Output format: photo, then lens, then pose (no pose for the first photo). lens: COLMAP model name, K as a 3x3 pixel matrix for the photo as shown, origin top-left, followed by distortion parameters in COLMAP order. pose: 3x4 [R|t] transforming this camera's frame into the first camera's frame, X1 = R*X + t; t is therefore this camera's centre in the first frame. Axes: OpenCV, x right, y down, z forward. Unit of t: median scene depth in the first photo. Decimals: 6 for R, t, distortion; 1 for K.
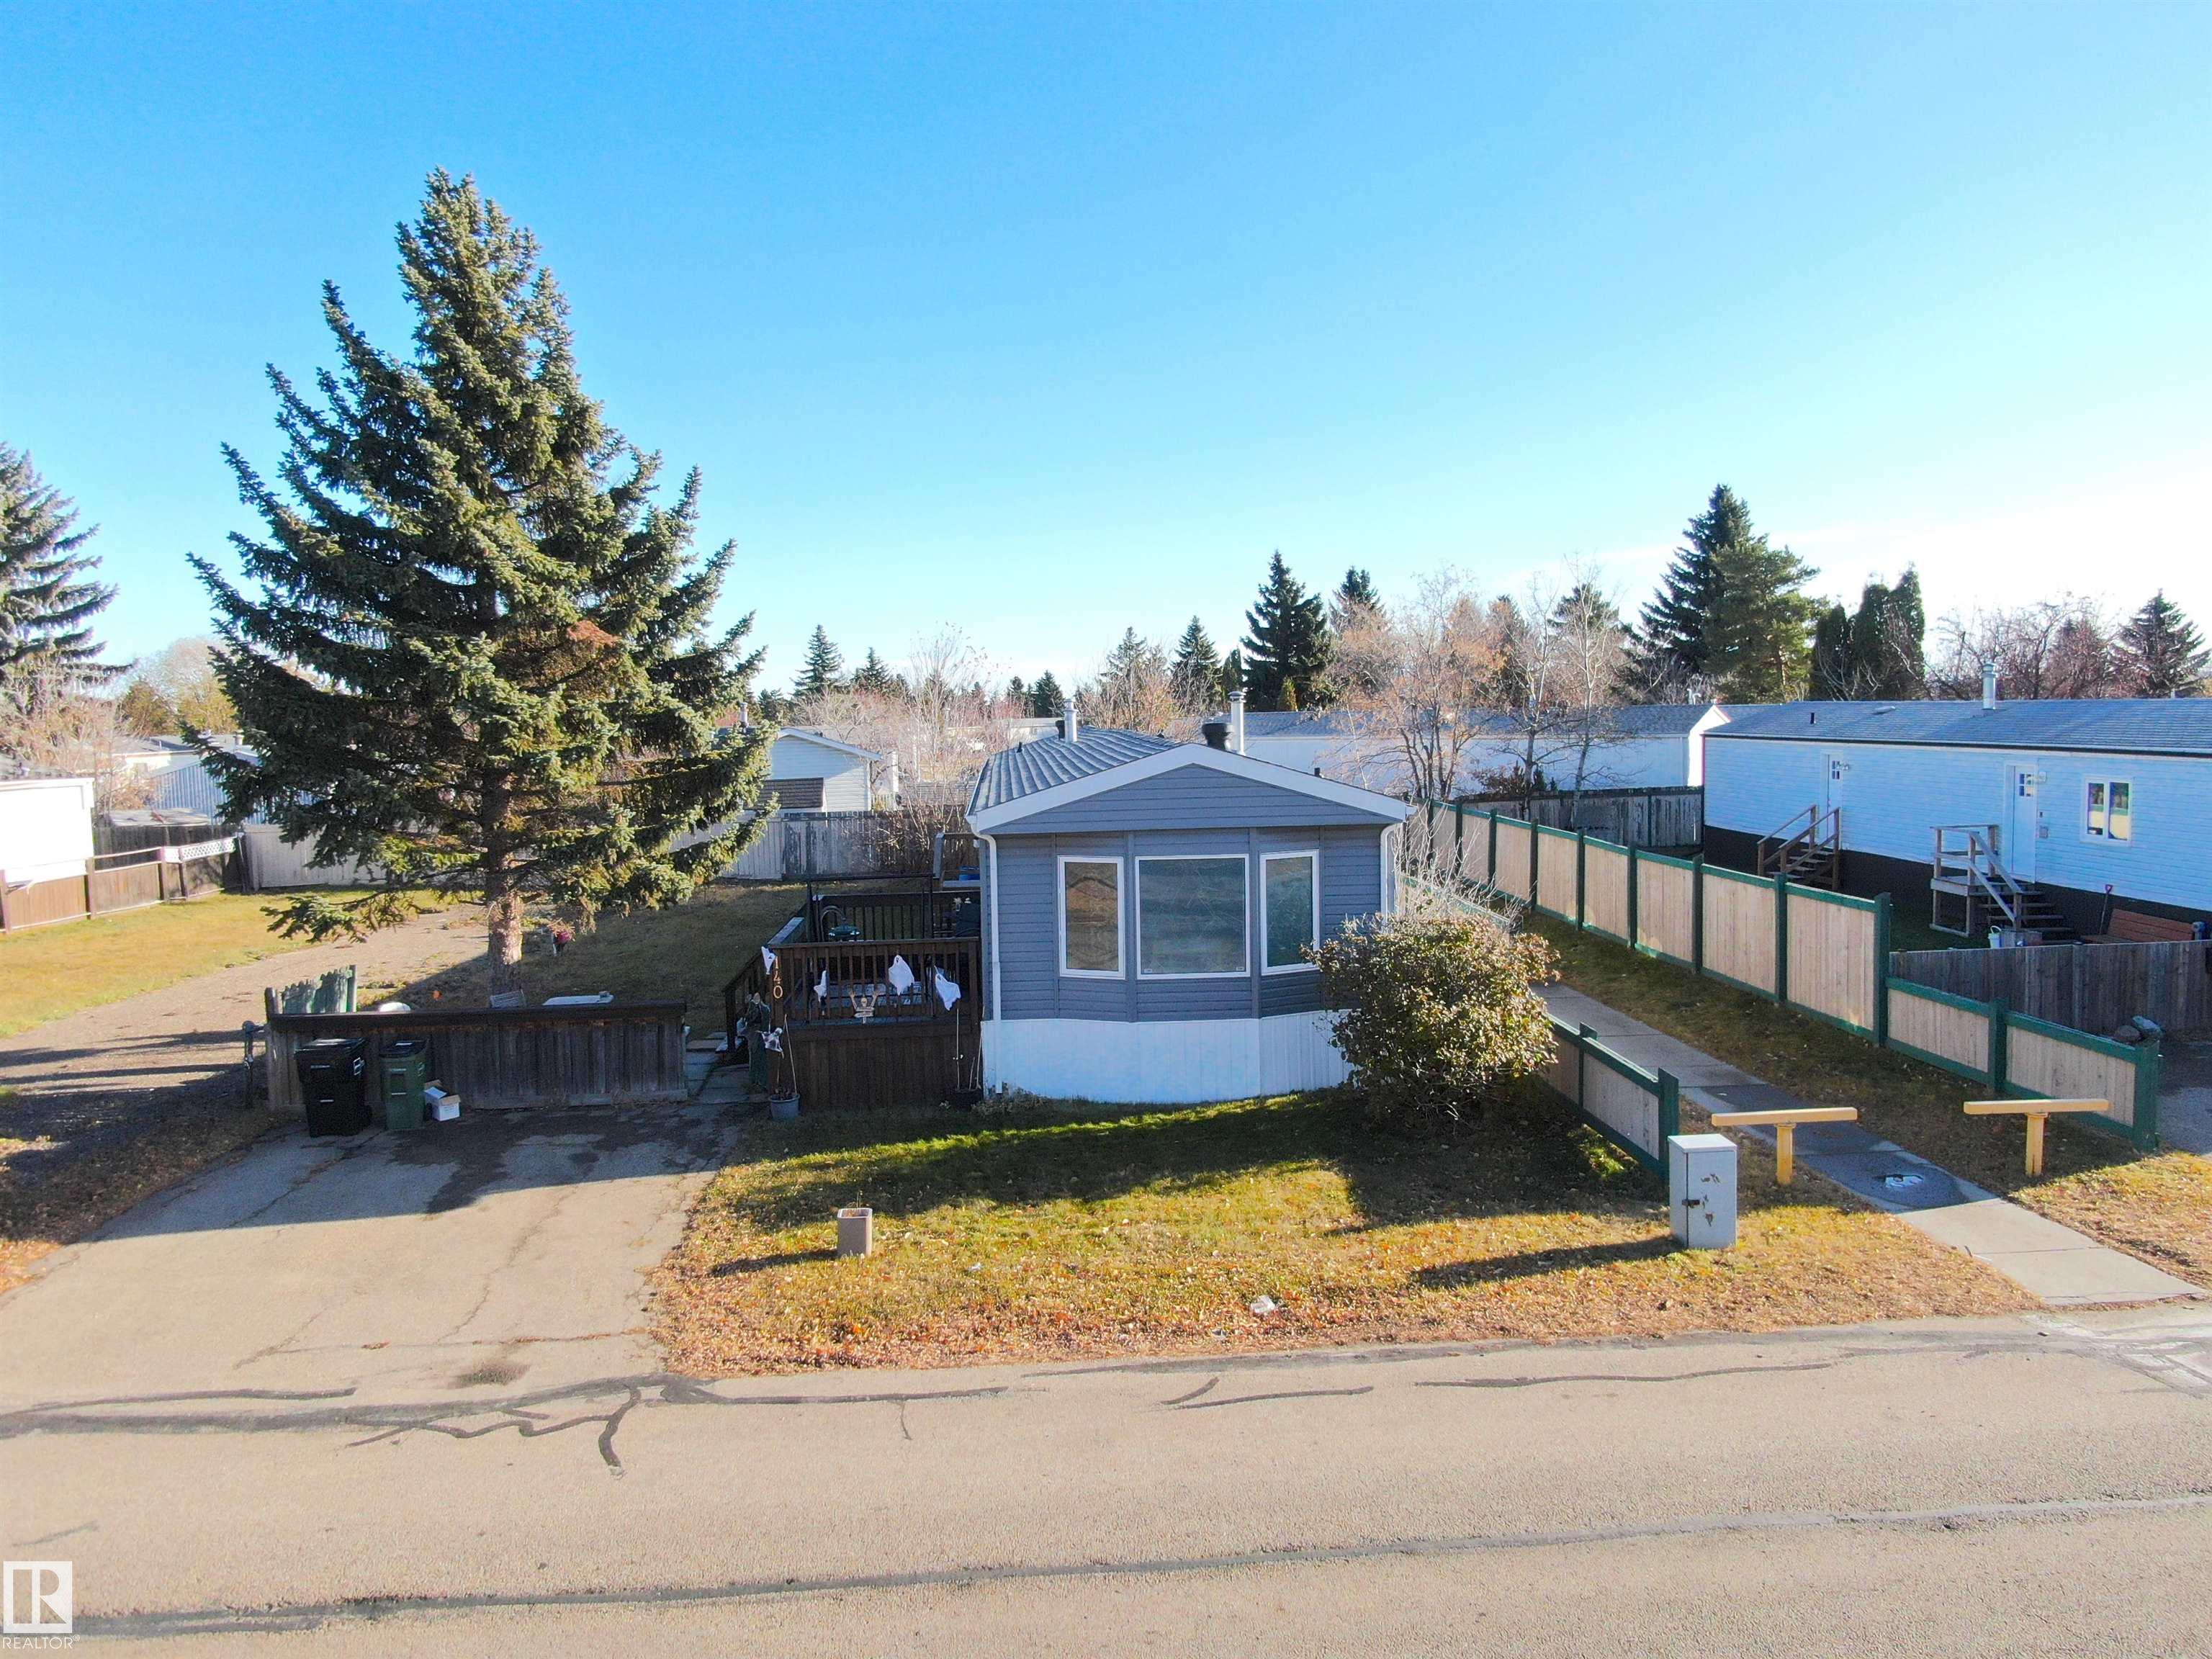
lens RADIAL K [[1586.6, 0, 1106.0], [0, 1586.6, 829.5], [0, 0, 1]] dist [-0.012501, 0.004891]
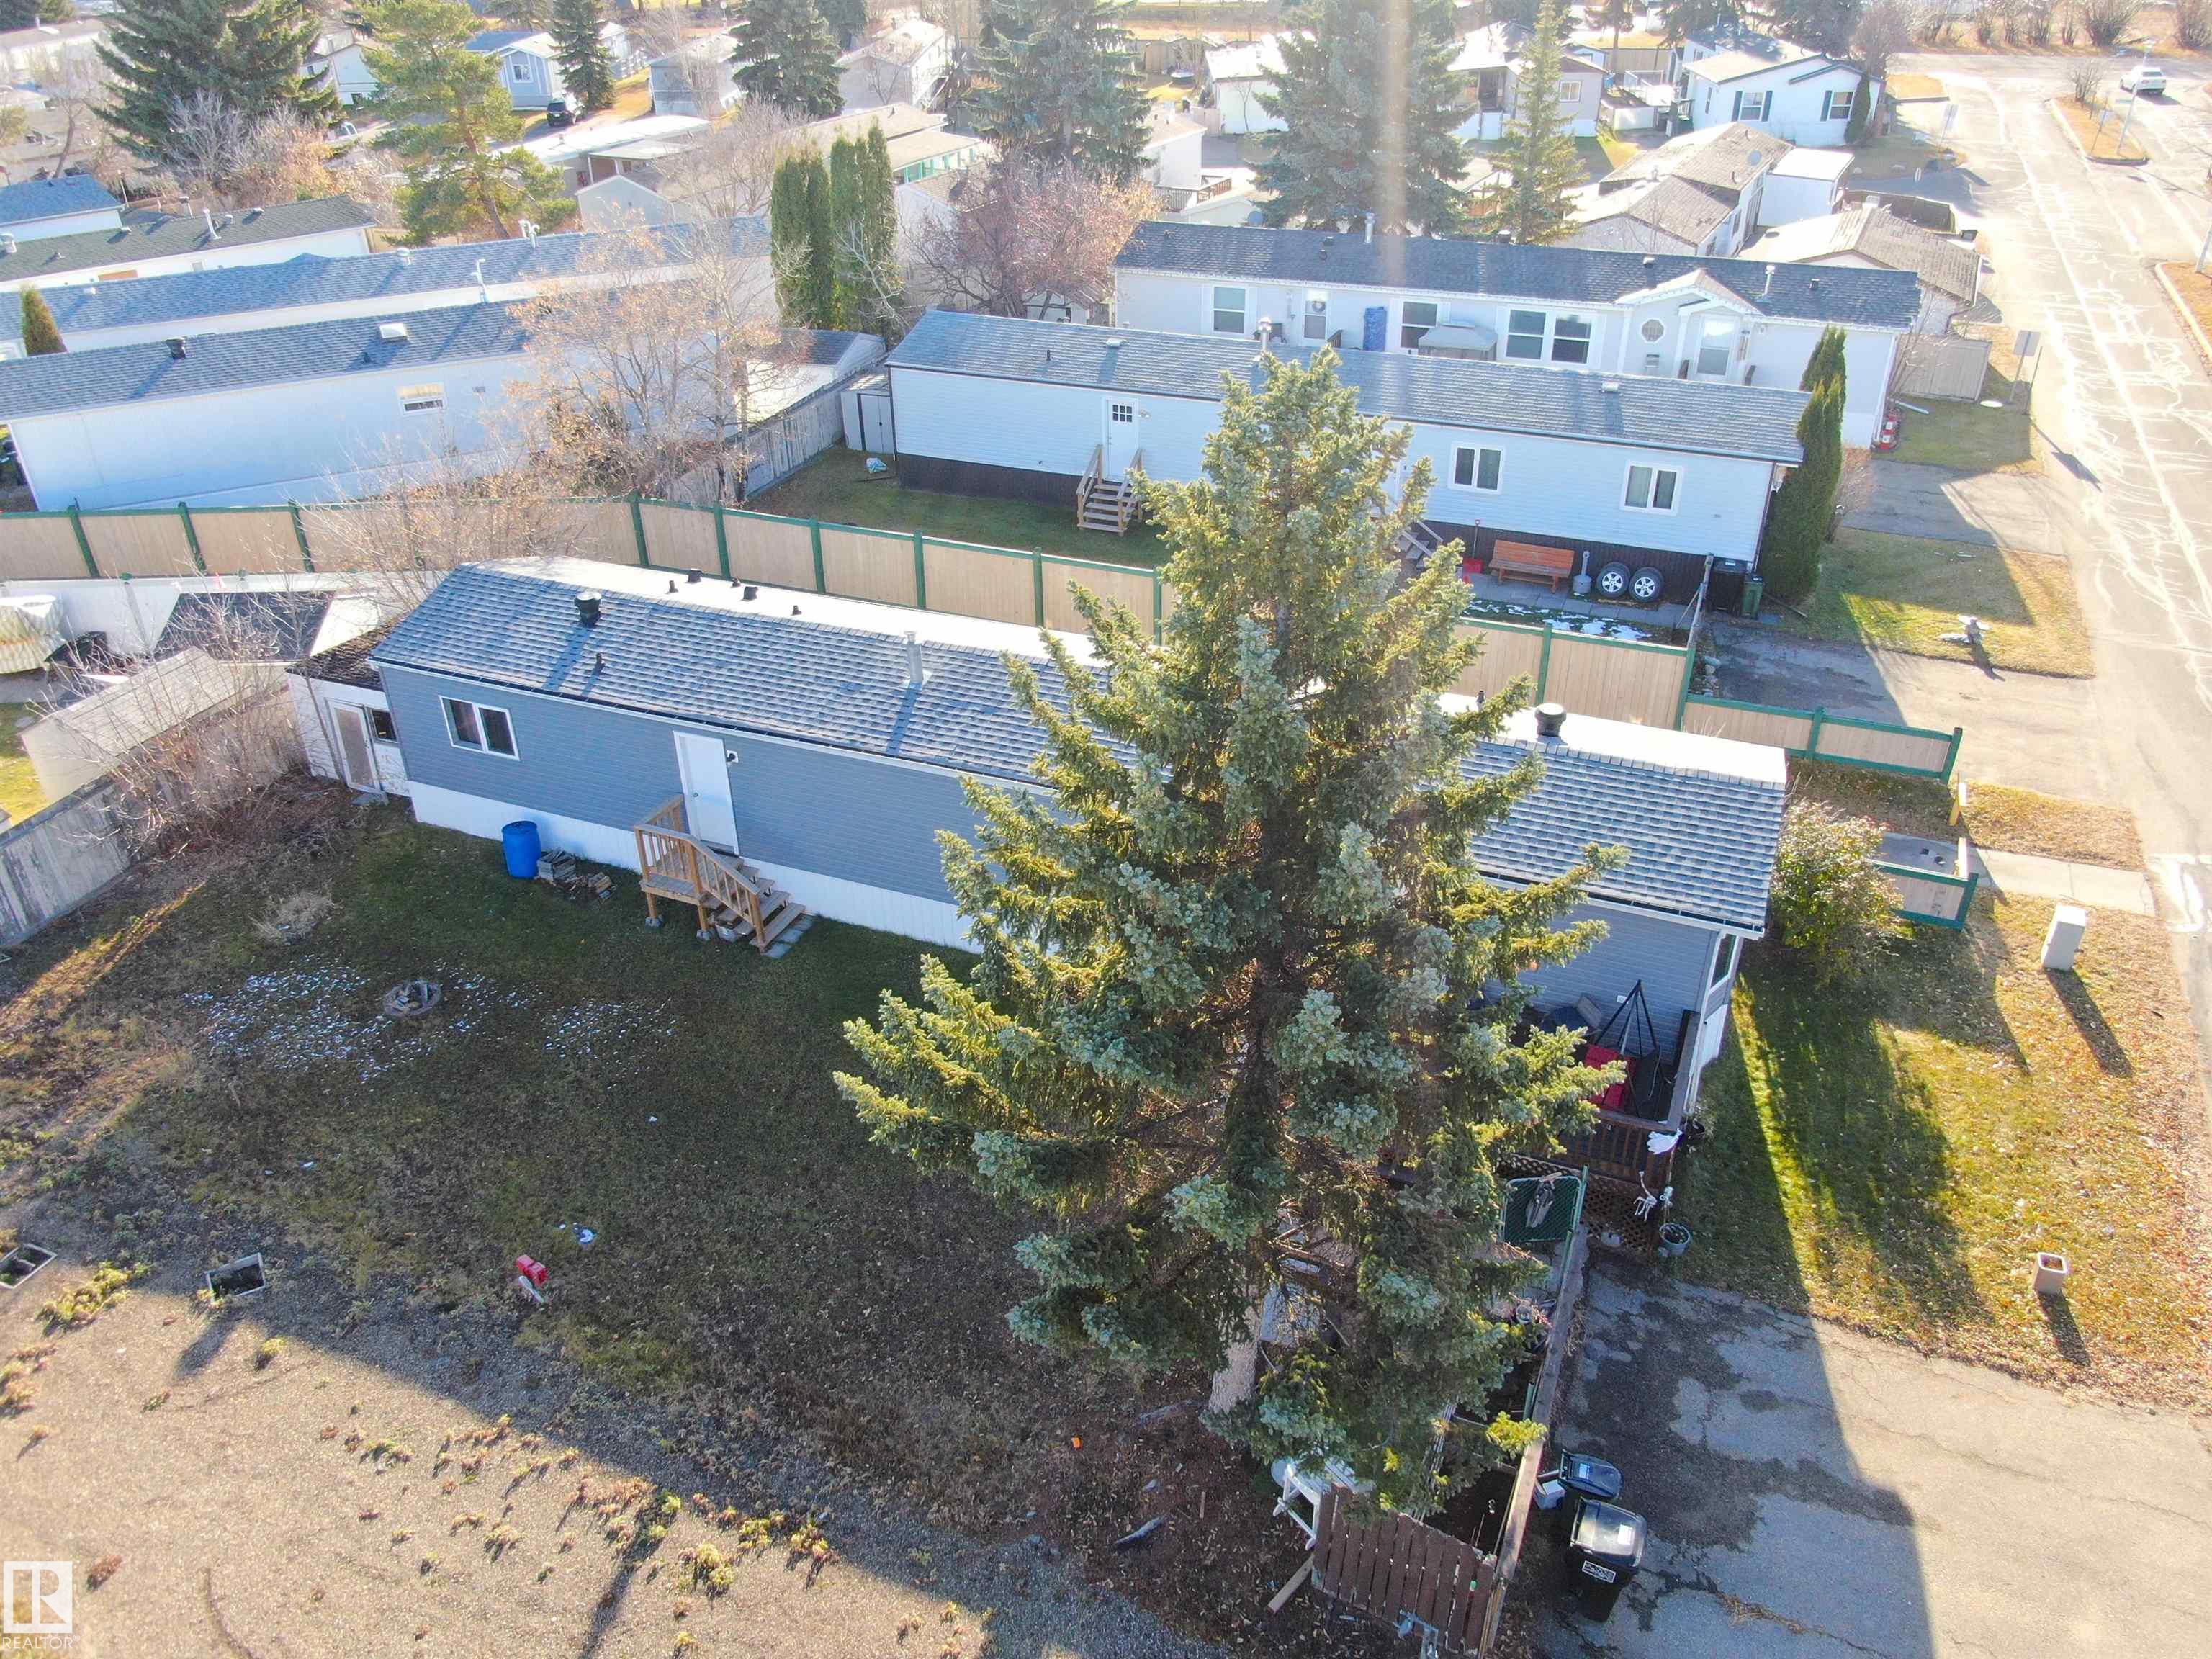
lens RADIAL K [[1618.8, 0, 1106.0], [0, 1618.8, 829.5], [0, 0, 1]] dist [-0.009691, 0.000171]
pose [[0.442788, -0.453503, 0.773481, -1.063237], [0.076161, 0.878563, 0.471515, -0.599954], [-0.893386, -0.149872, 0.423557, 0.889915]]
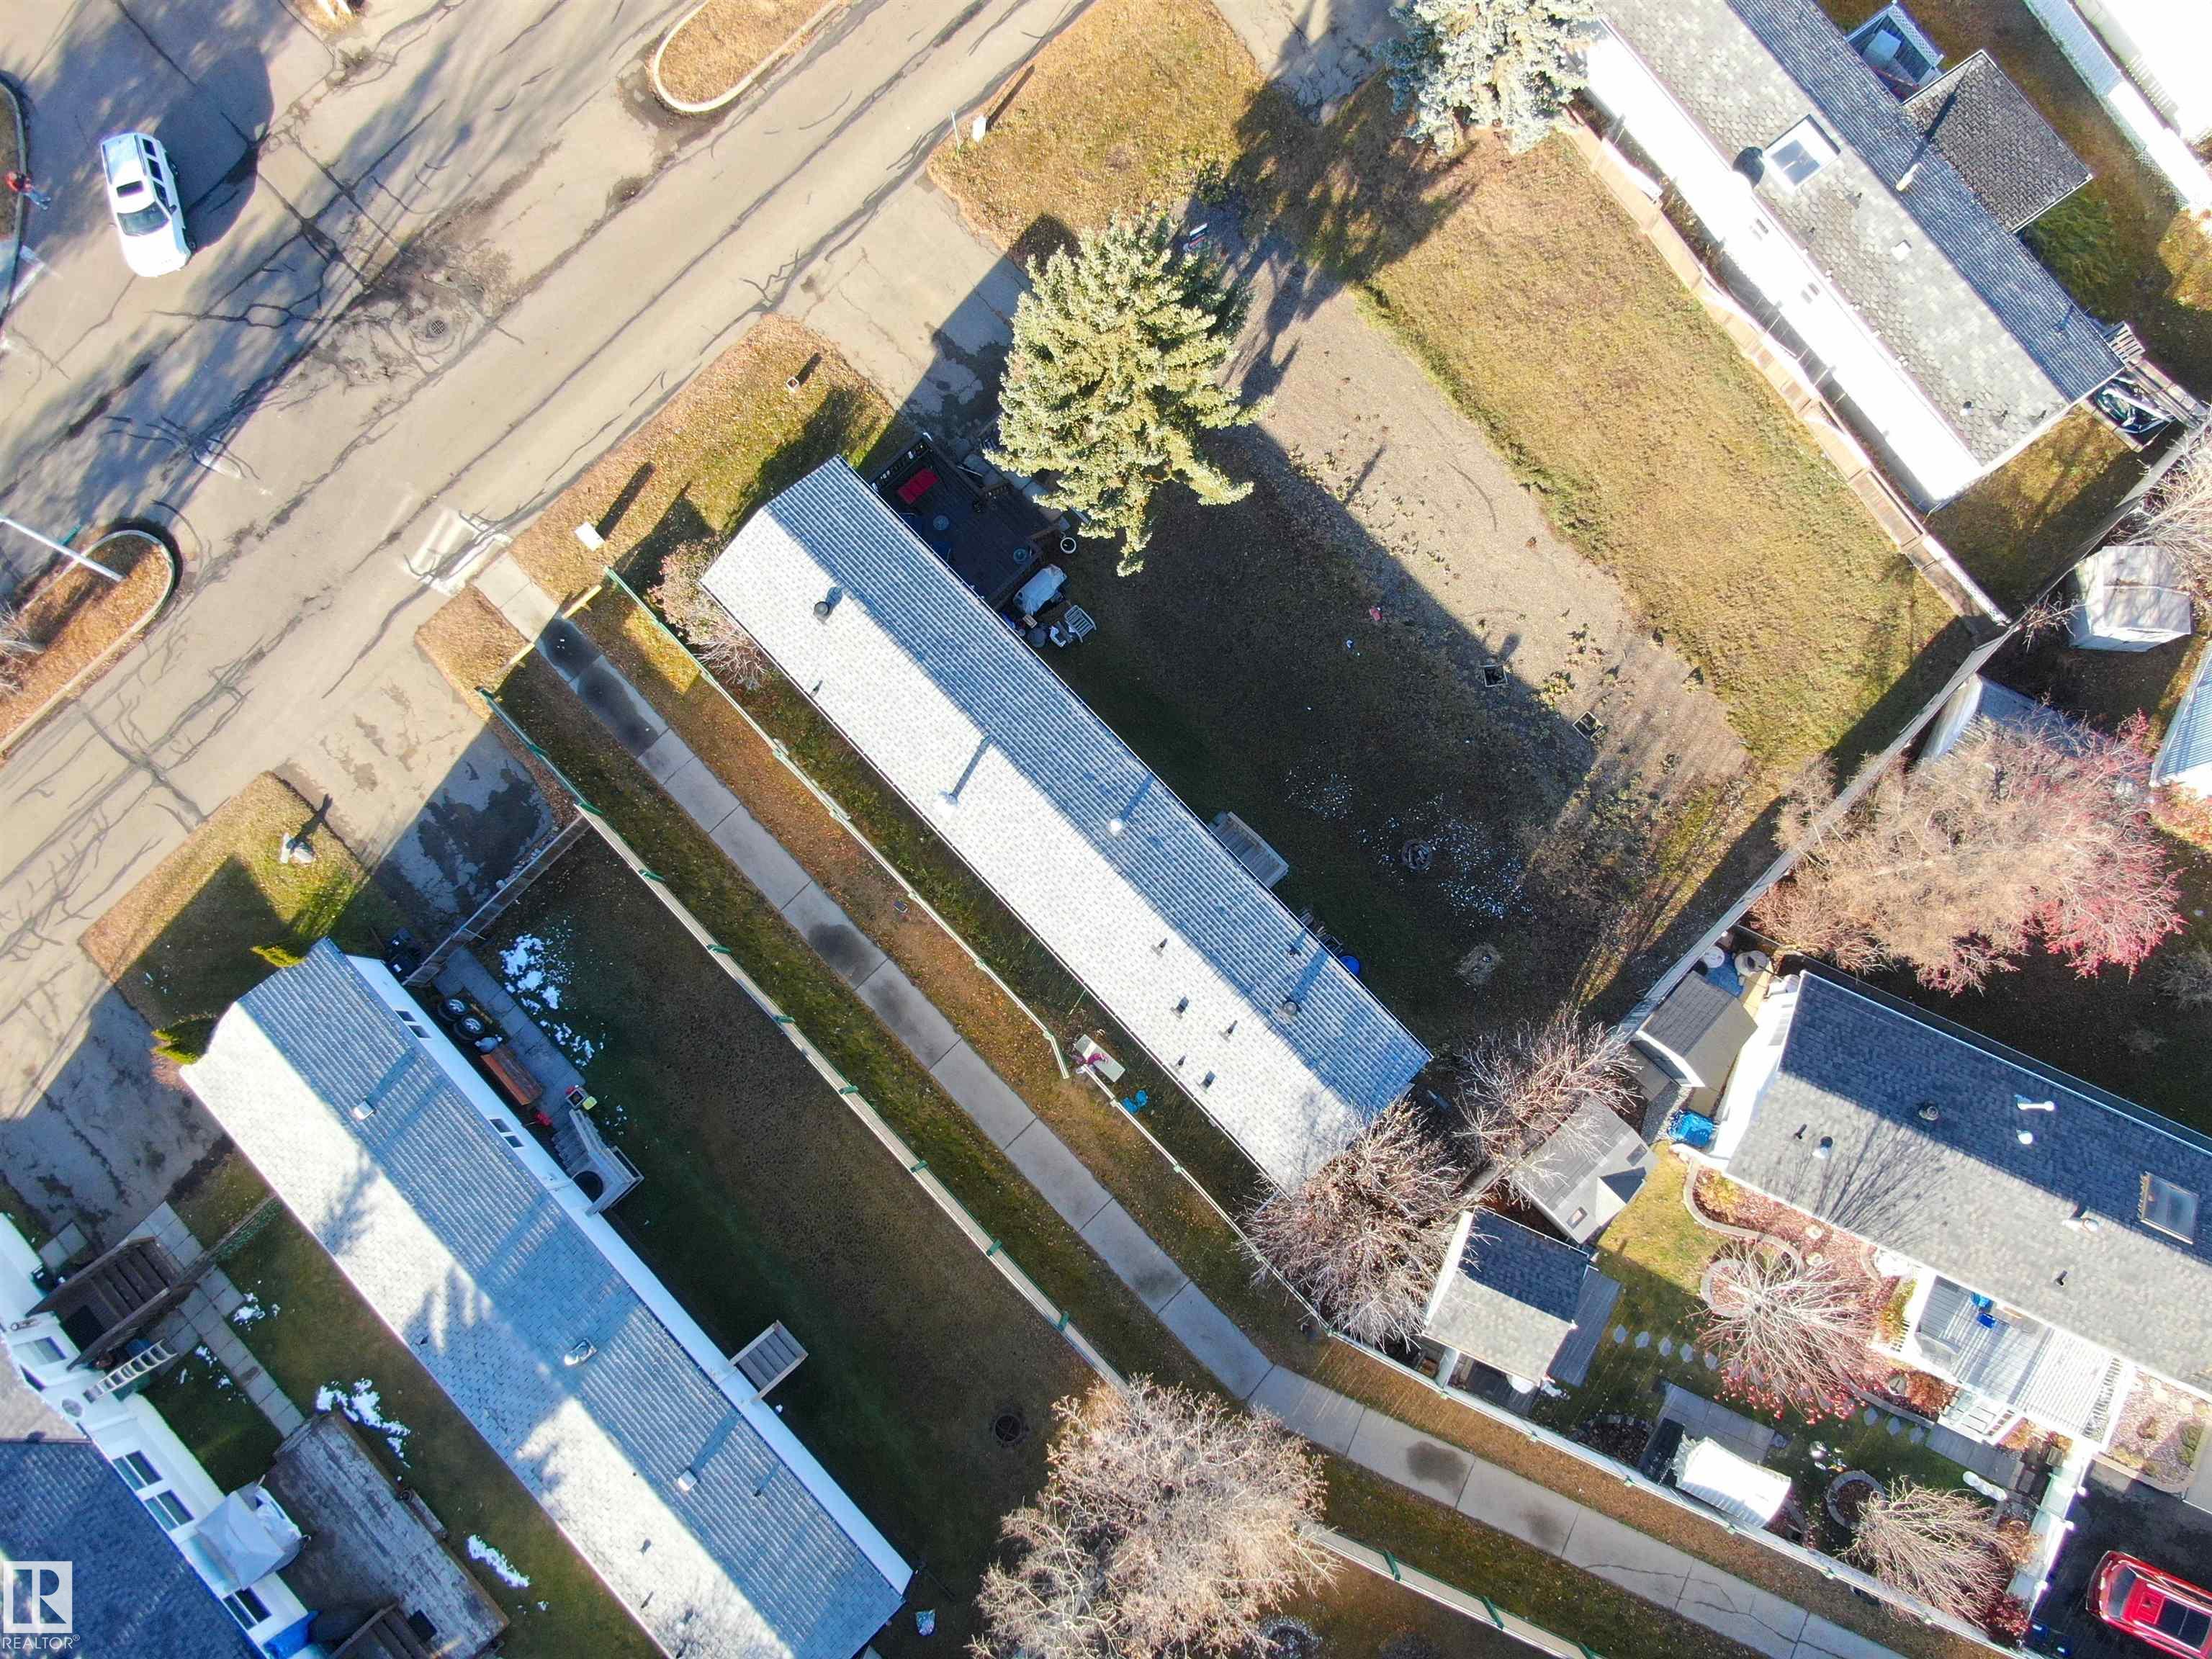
lens RADIAL K [[1586.6, 0, 1106.0], [0, 1586.6, 829.5], [0, 0, 1]] dist [-0.012501, 0.004891]
pose [[-0.761956, 0.645081, -0.057384, 0.102109], [-0.008130, 0.079072, 0.996836, -2.245938], [0.647578, 0.760012, -0.055005, 1.731281]]
